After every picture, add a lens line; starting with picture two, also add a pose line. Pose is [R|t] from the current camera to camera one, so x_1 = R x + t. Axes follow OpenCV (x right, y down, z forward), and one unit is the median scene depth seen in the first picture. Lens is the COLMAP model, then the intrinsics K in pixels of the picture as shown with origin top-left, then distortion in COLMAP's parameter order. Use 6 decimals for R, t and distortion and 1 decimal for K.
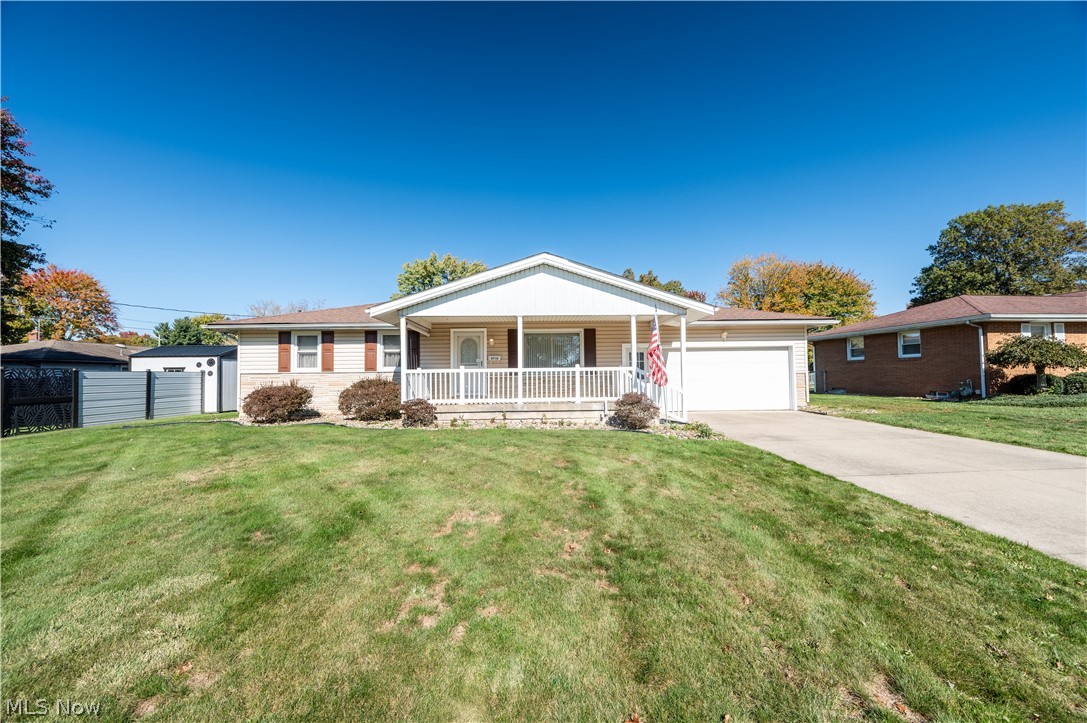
lens RADIAL K [[429.1, 0, 544.9], [0, 429.1, 361.9], [0, 0, 1]] dist [-0.002287, -0.000434]
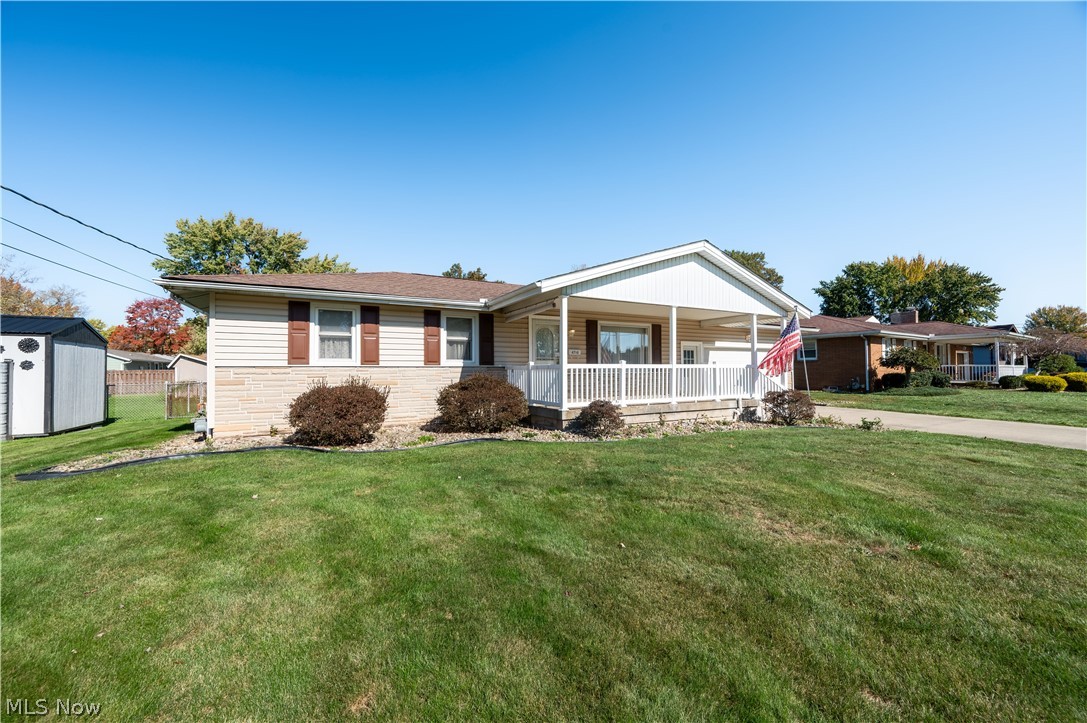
lens RADIAL K [[431.5, 0, 543.5], [0, 431.5, 361.5], [0, 0, 1]] dist [-0.003603, -0.000352]
pose [[0.888264, 0.017665, 0.458994, -0.571876], [-0.019986, 0.999800, 0.000198, 0.011273], [-0.458899, -0.009349, 0.888439, 0.256059]]
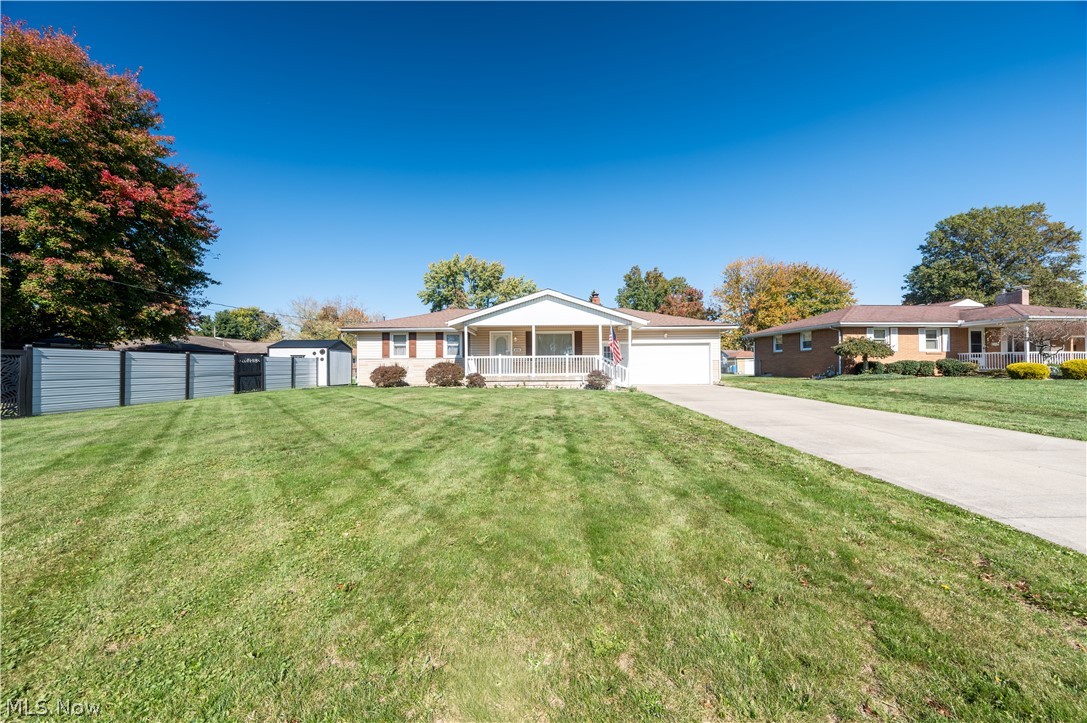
lens RADIAL K [[429.1, 0, 544.9], [0, 429.1, 361.9], [0, 0, 1]] dist [-0.002287, -0.000434]
pose [[0.999473, 0.004869, -0.032097, 0.034353], [-0.004203, 0.999776, 0.020760, 0.002674], [0.032191, -0.020614, 0.999269, -0.569528]]
